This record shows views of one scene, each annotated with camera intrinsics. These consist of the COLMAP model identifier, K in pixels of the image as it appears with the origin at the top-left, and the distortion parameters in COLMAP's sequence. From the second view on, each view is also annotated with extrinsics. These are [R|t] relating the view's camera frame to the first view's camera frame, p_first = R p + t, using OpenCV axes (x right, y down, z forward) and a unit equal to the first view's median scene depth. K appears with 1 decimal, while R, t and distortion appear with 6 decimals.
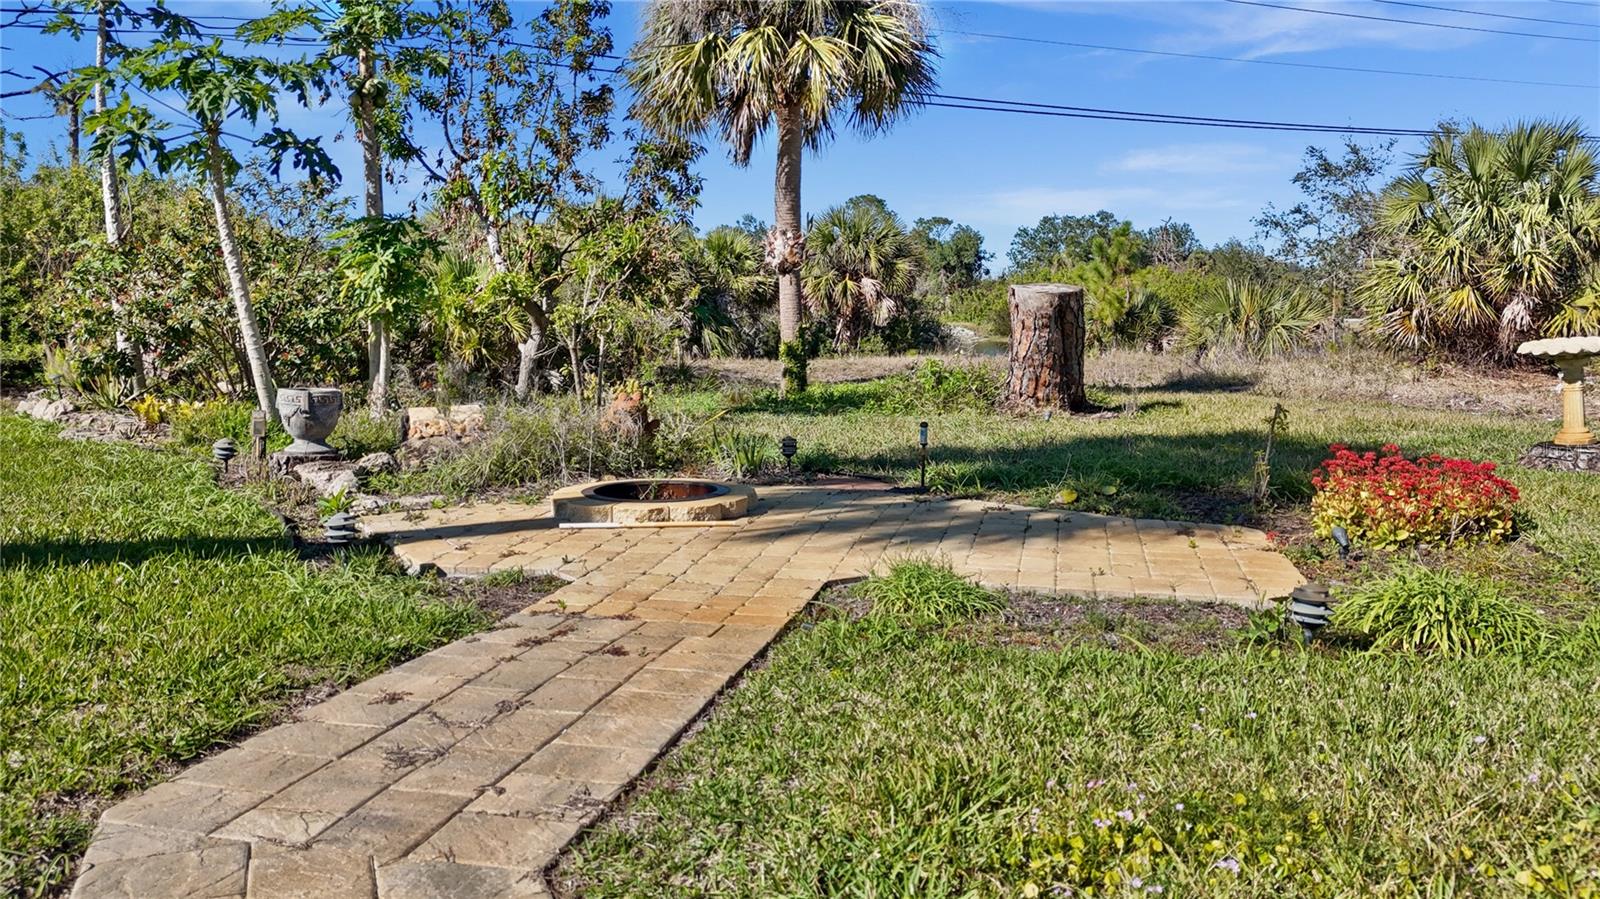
lens RADIAL K [[1195.5, 0, 825.8], [0, 1195.5, 438.7], [0, 0, 1]] dist [0.072625, -0.068519]
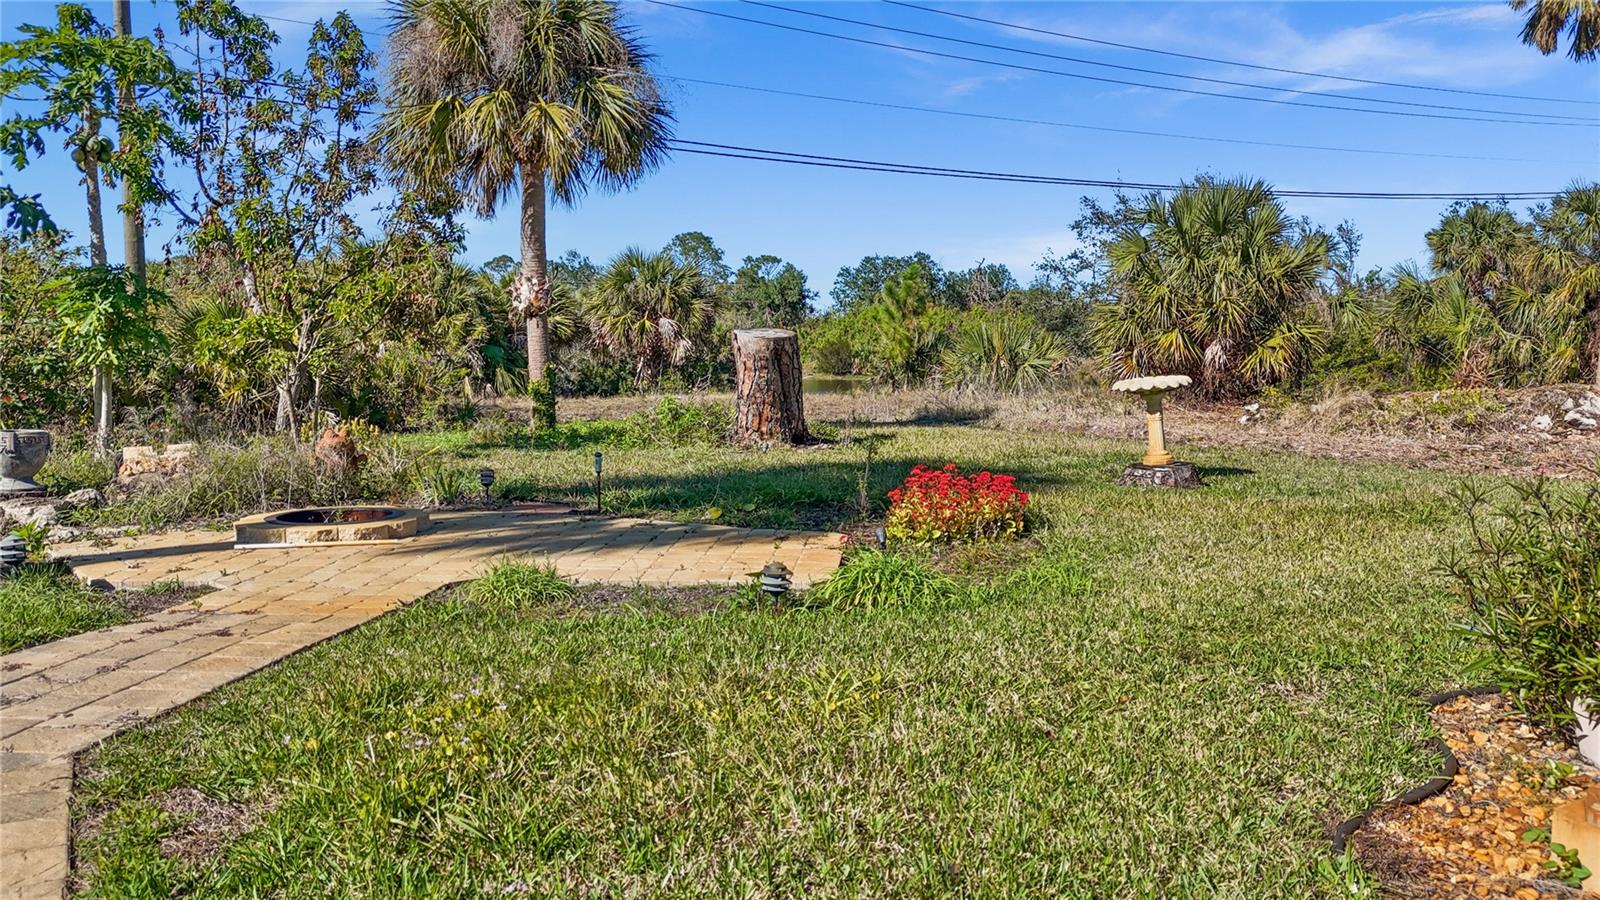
lens RADIAL K [[1195.5, 0, 809.5], [0, 1195.5, 439.2], [0, 0, 1]] dist [0.072625, -0.068519]
pose [[0.990977, -0.012877, 0.133414, 0.073587], [0.016974, 0.999417, -0.029620, 0.006102], [-0.132954, 0.031618, 0.990618, -0.094961]]
